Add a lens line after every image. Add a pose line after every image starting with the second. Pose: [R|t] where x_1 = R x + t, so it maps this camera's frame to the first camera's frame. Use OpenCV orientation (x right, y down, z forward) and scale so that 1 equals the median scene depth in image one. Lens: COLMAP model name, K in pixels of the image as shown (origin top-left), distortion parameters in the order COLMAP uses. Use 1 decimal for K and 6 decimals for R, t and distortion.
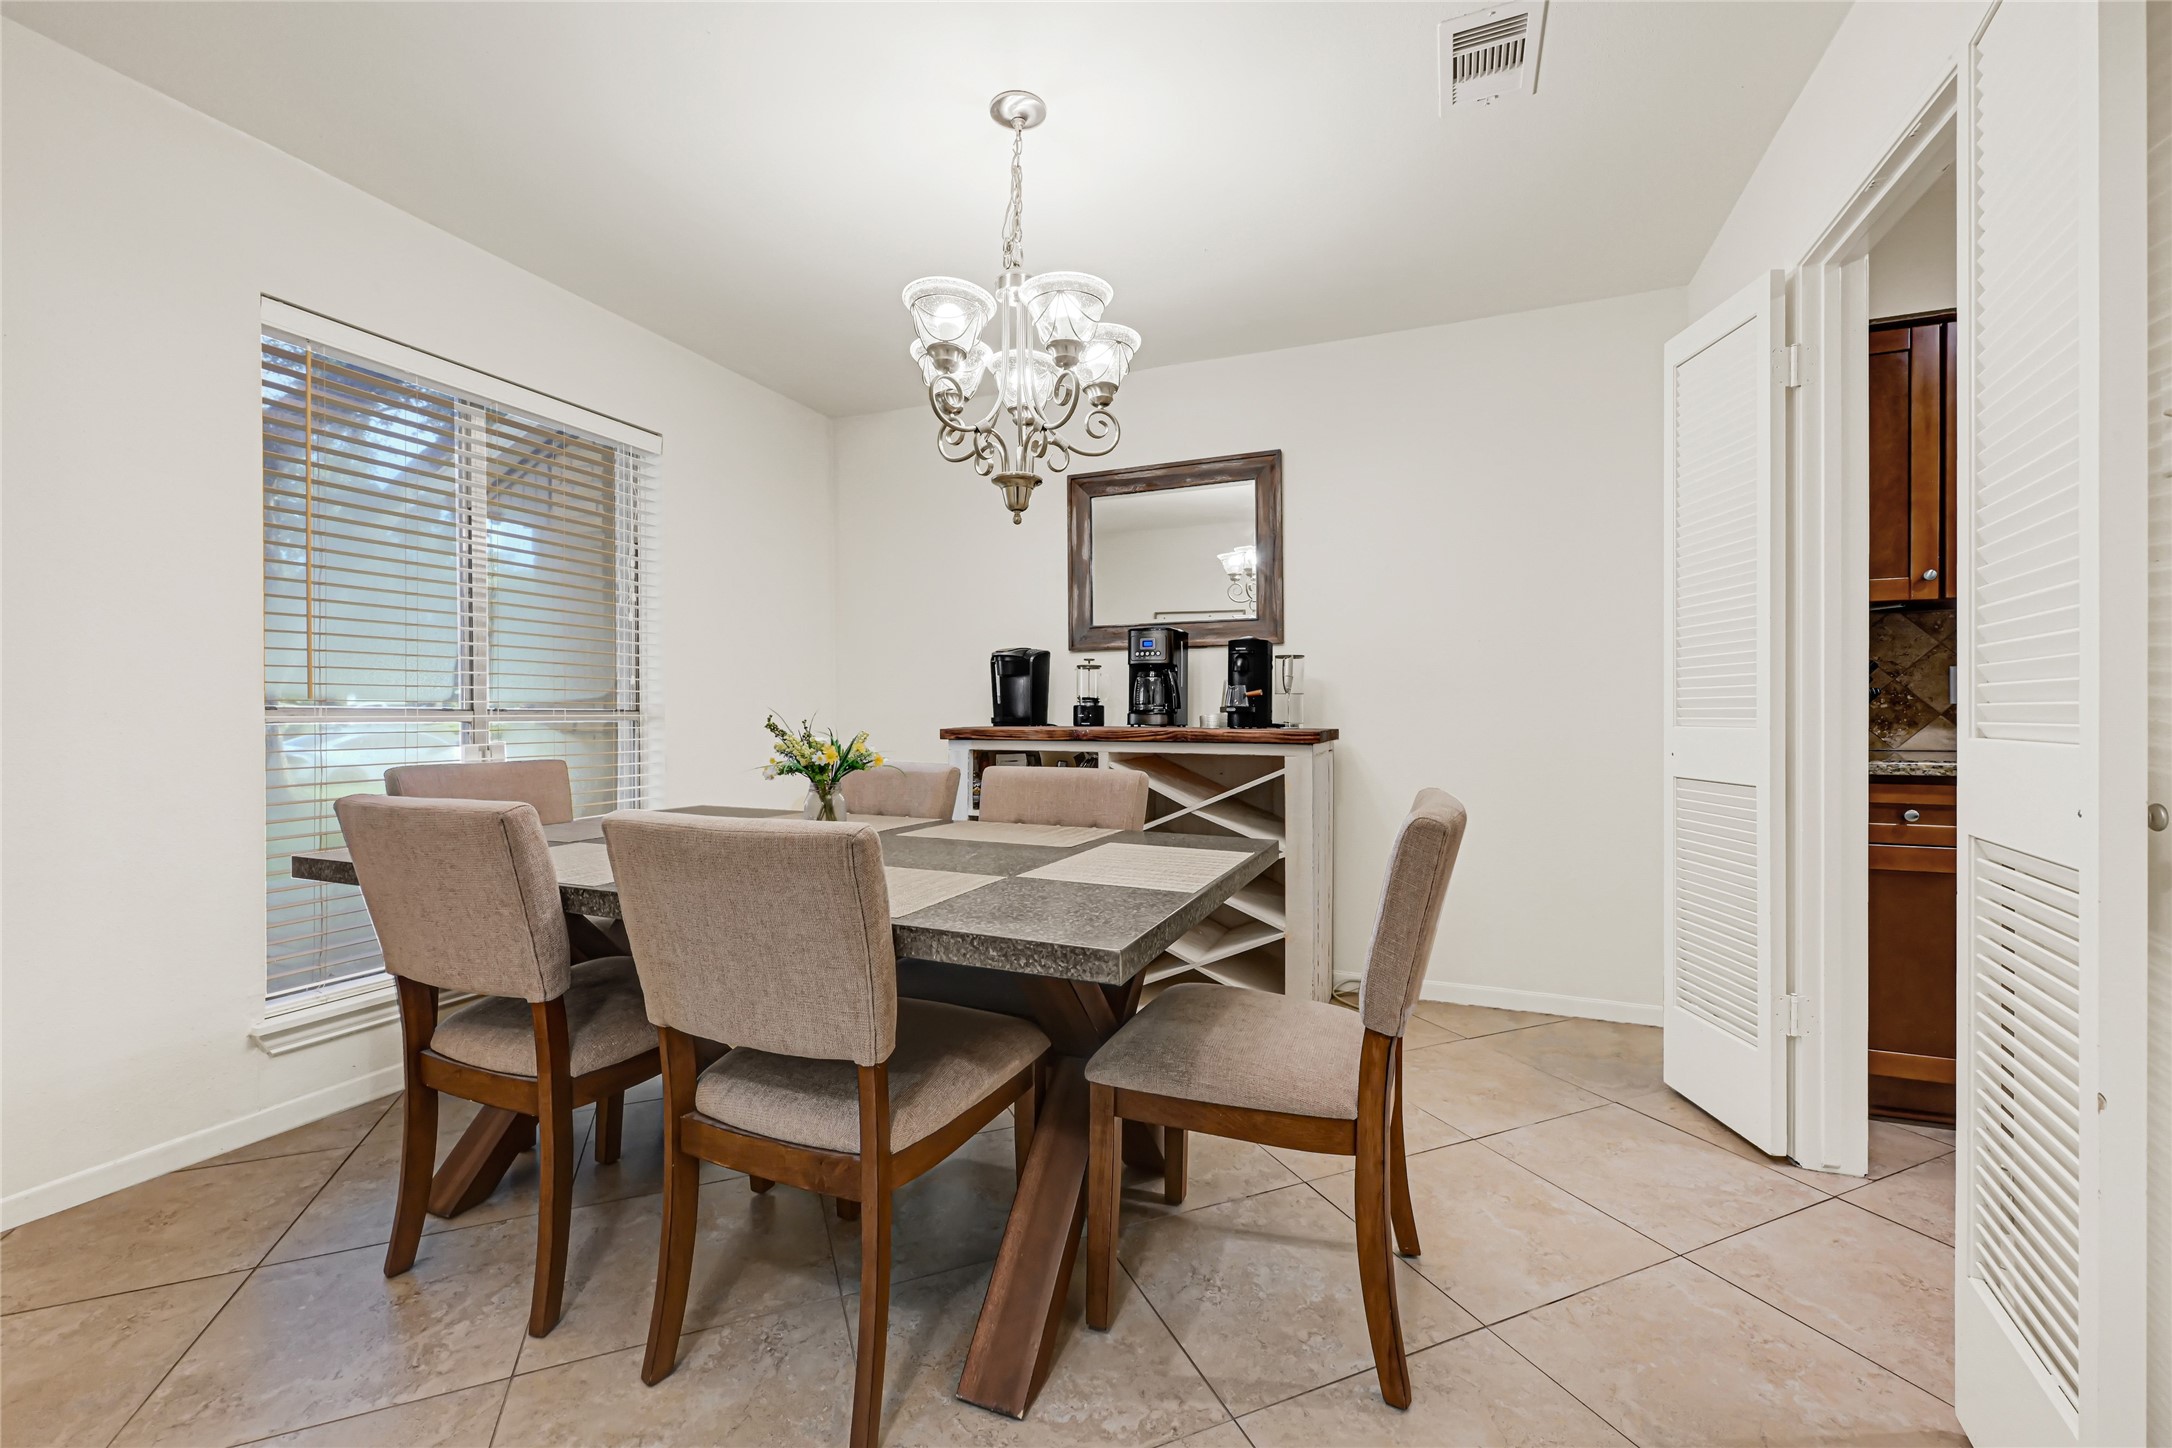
lens RADIAL K [[879.7, 0, 1092.8], [0, 879.7, 720.1], [0, 0, 1]] dist [0.002113, -0.000039]
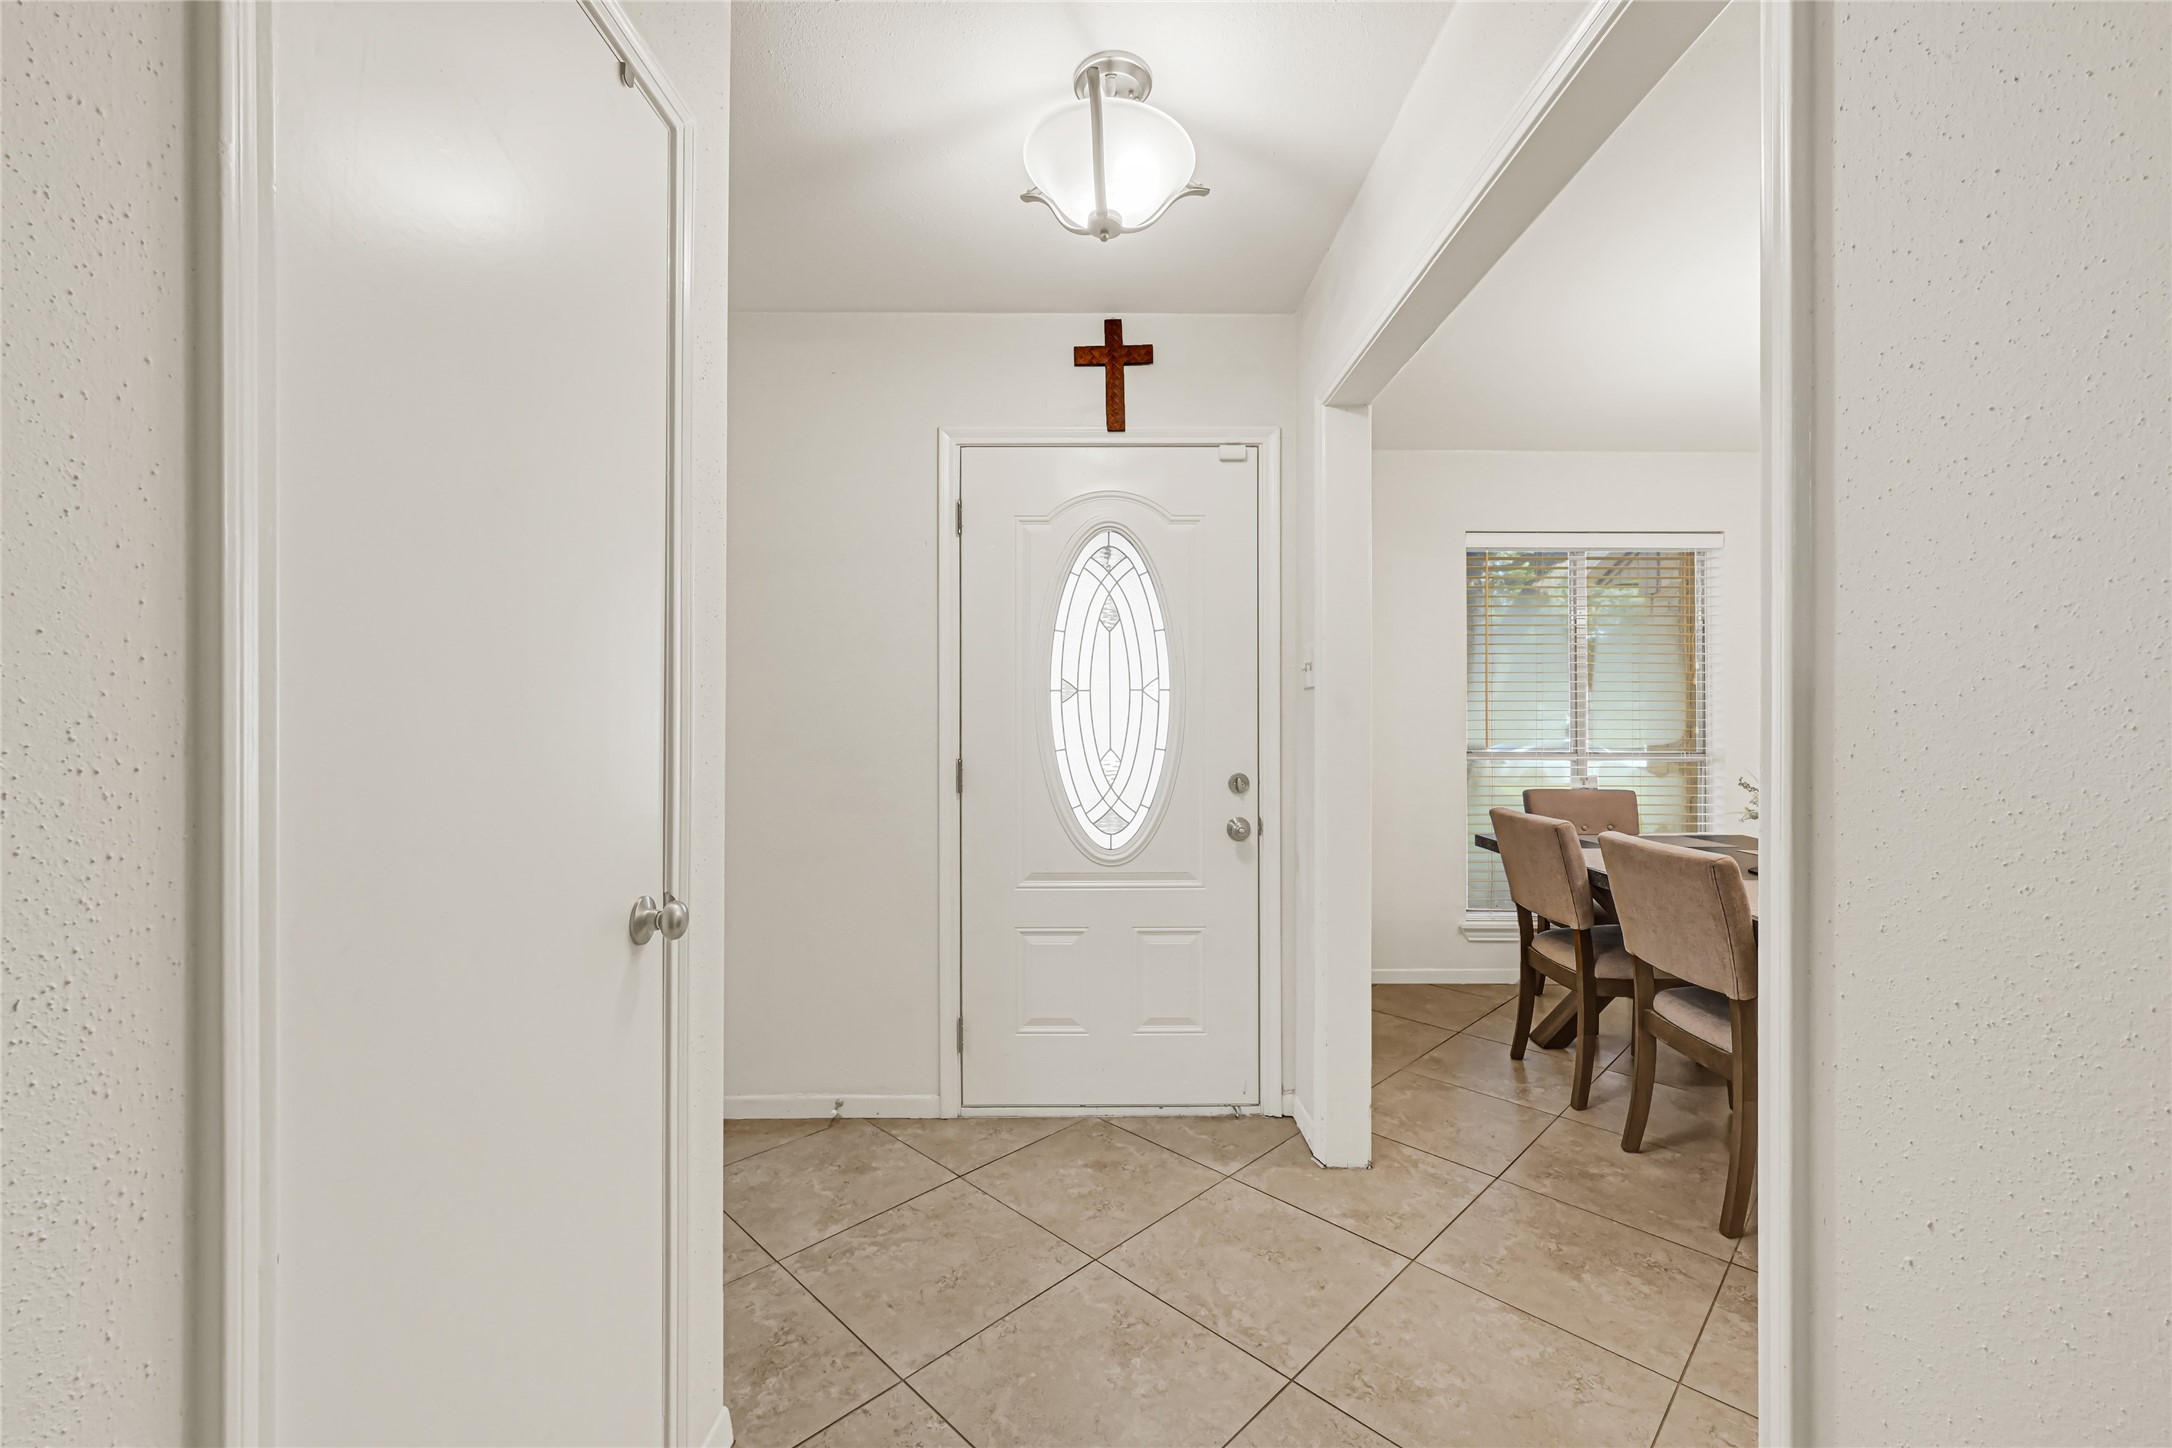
lens RADIAL K [[879.7, 0, 1092.8], [0, 879.7, 720.1], [0, 0, 1]] dist [0.002113, -0.000039]
pose [[0.387587, 0.001900, -0.921831, 0.571652], [-0.009459, 0.999953, -0.001916, -0.089440], [0.921785, 0.009462, 0.387587, -0.551737]]
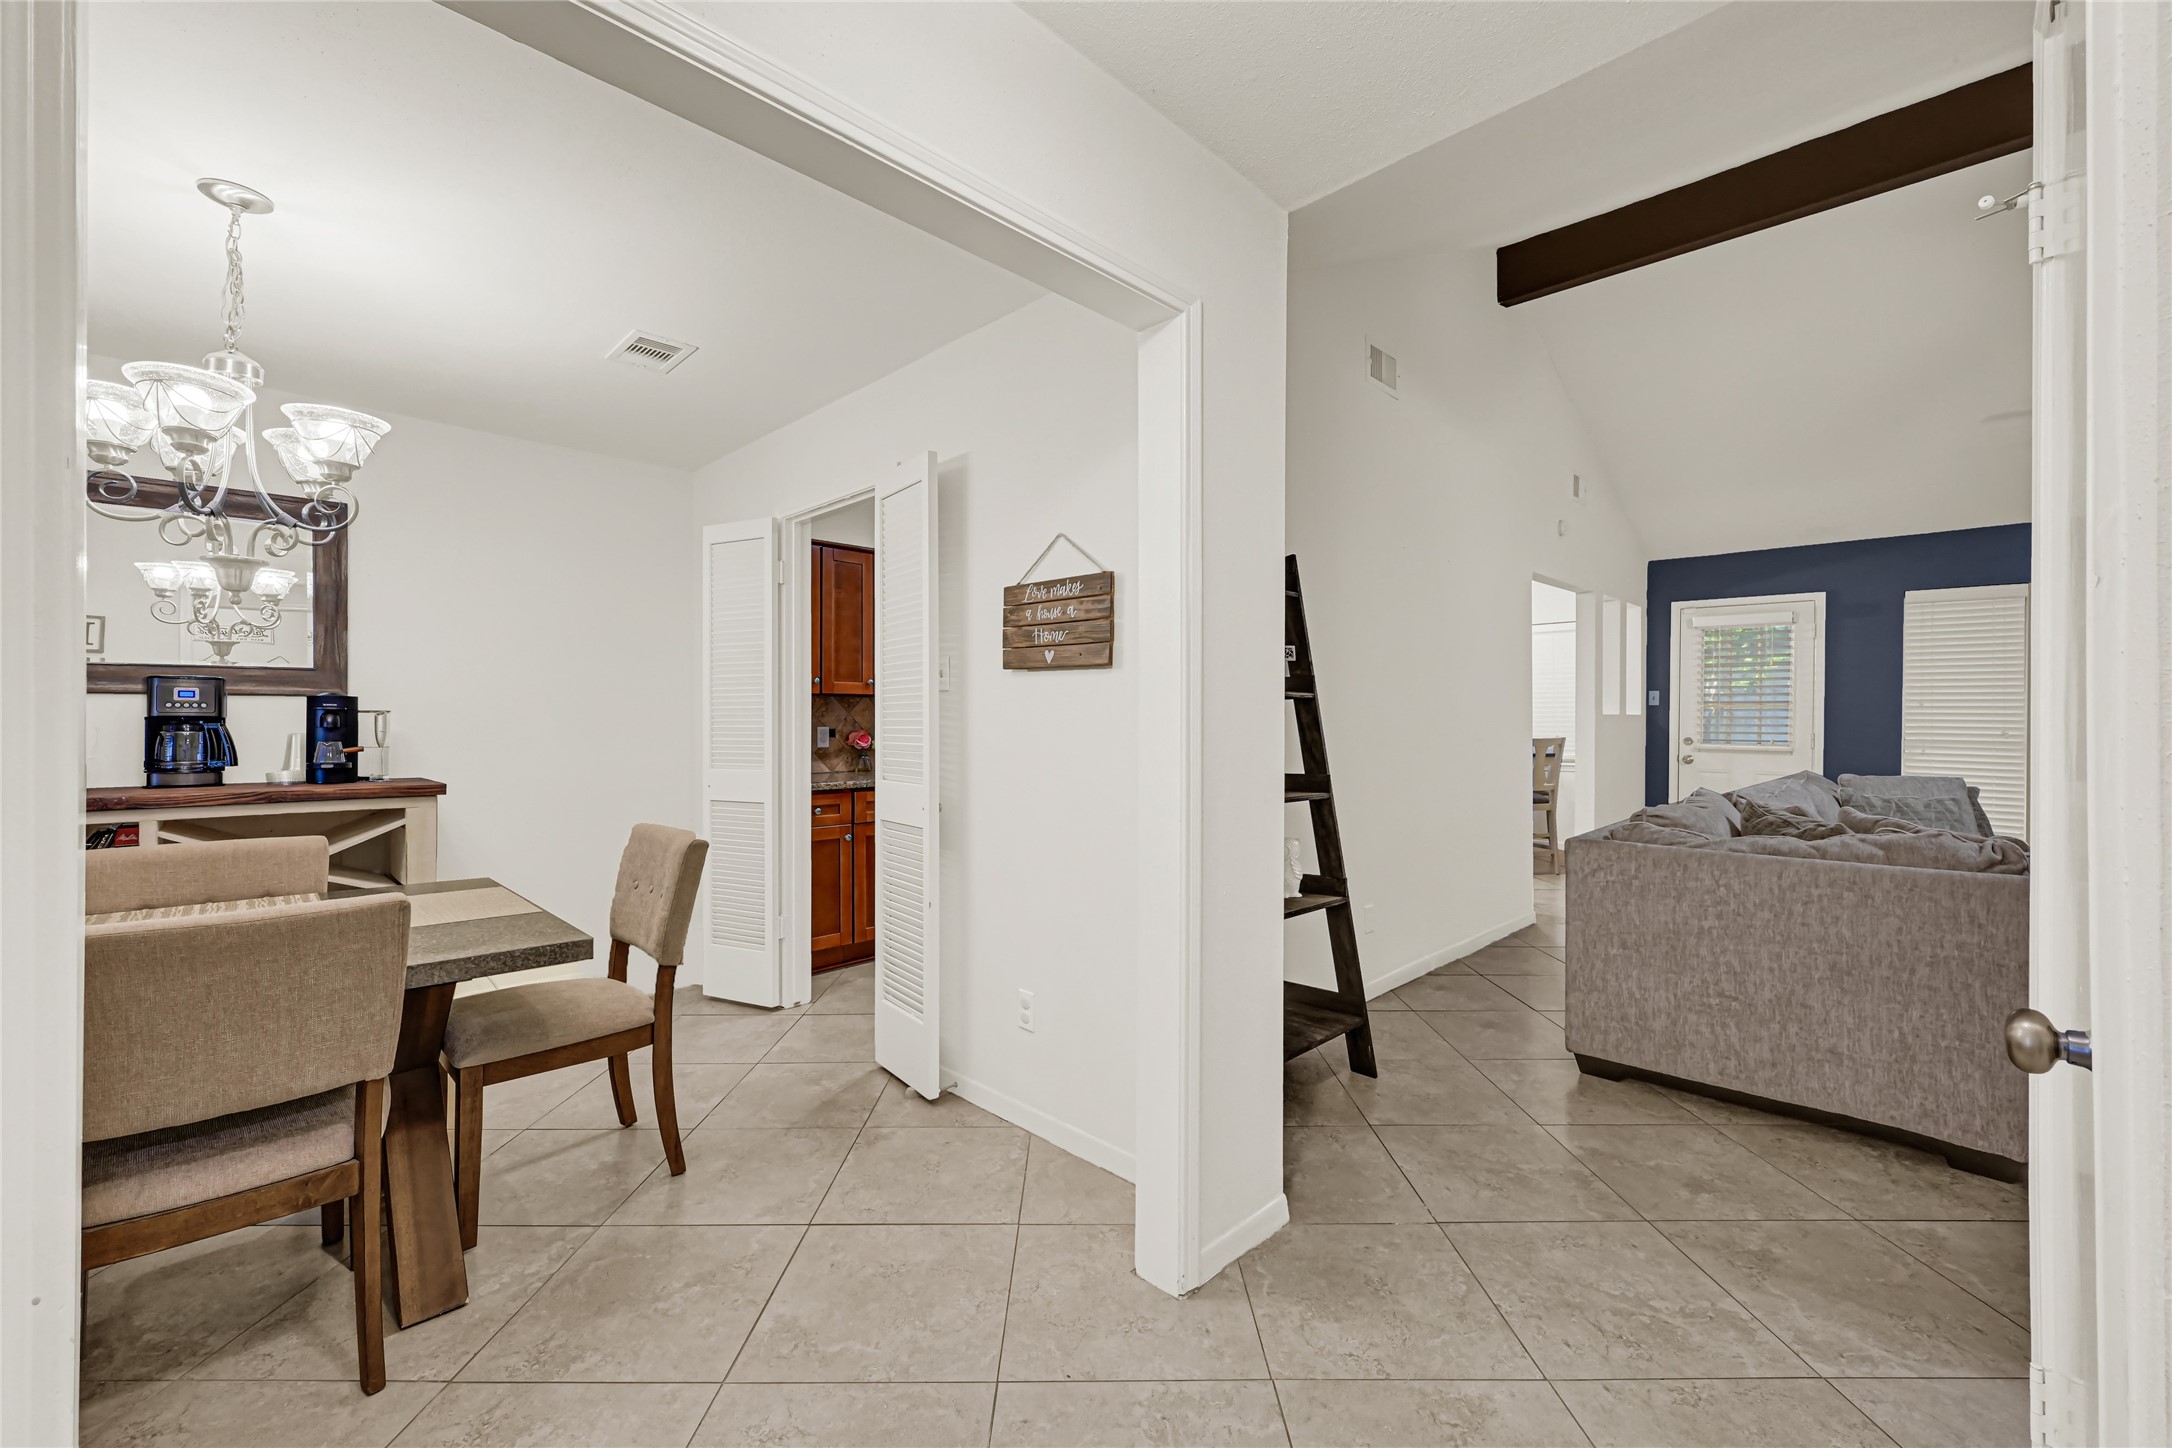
lens RADIAL K [[879.7, 0, 1092.8], [0, 879.7, 720.1], [0, 0, 1]] dist [0.002113, -0.000039]
pose [[0.384481, 0.003912, 0.923125, -0.743037], [0.005574, 0.999963, -0.006559, -0.089924], [-0.923116, 0.007667, 0.384445, -0.347870]]
